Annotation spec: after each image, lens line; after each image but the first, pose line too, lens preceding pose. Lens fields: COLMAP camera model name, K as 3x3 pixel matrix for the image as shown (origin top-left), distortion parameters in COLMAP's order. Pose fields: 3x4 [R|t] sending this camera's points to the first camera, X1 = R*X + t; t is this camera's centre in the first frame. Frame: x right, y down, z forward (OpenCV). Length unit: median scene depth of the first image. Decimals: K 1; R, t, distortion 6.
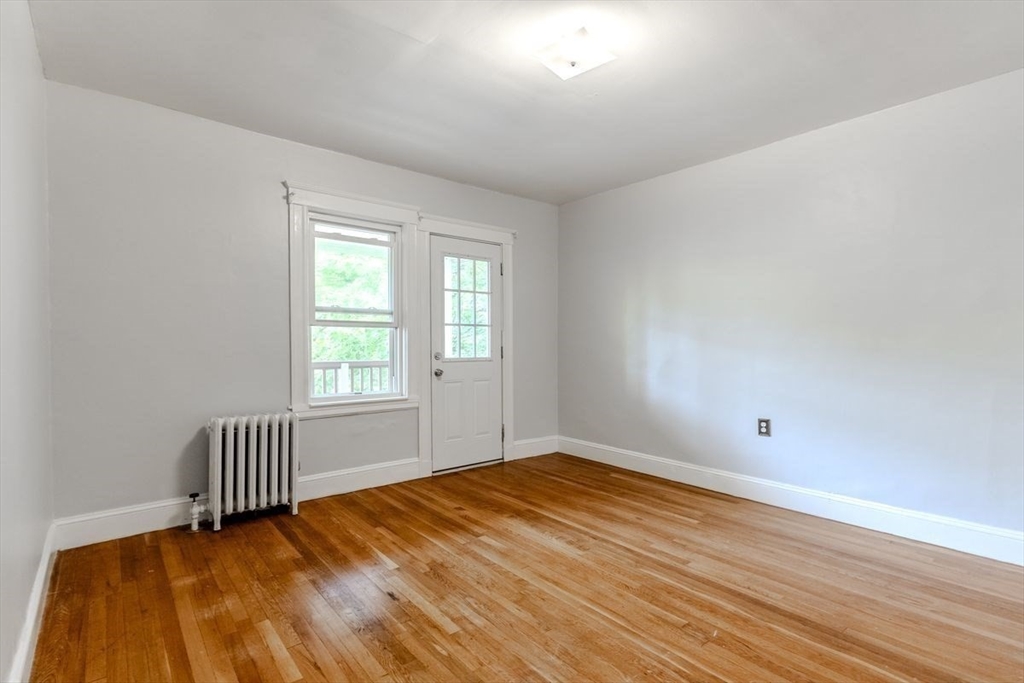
lens RADIAL K [[490.8, 0, 504.8], [0, 490.8, 340.1], [0, 0, 1]] dist [0.002782, 0.000556]
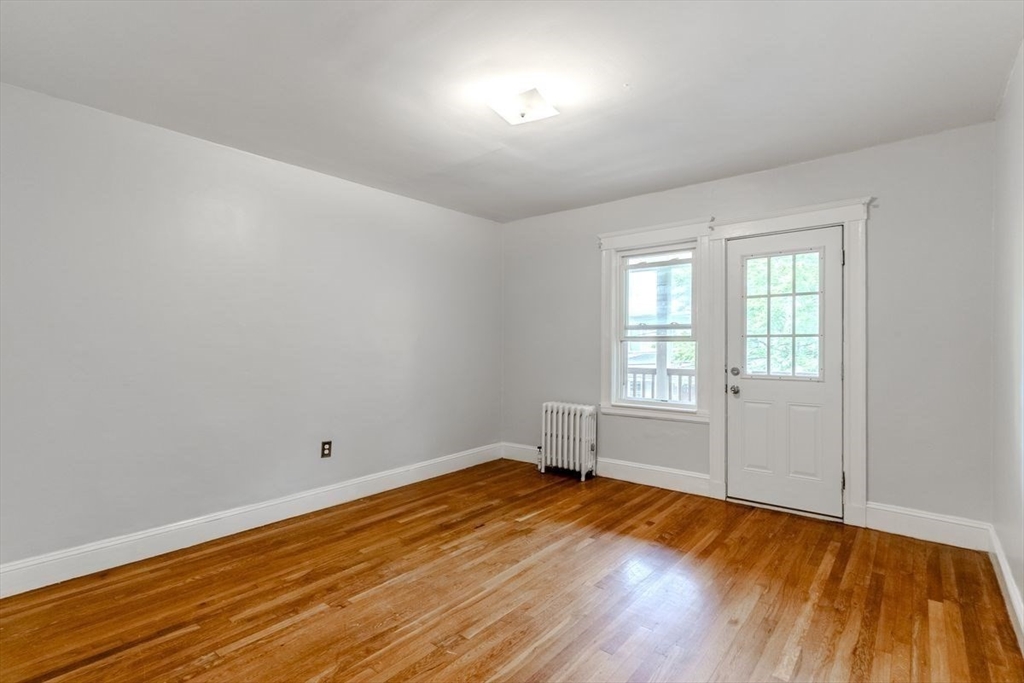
lens RADIAL K [[480.5, 0, 515.6], [0, 480.5, 333.5], [0, 0, 1]] dist [-0.000355, 0.000150]
pose [[0.203041, -0.023816, -0.978881, 0.783864], [0.007434, 0.999713, -0.022781, -0.024534], [0.979142, -0.002651, 0.203159, 0.501710]]
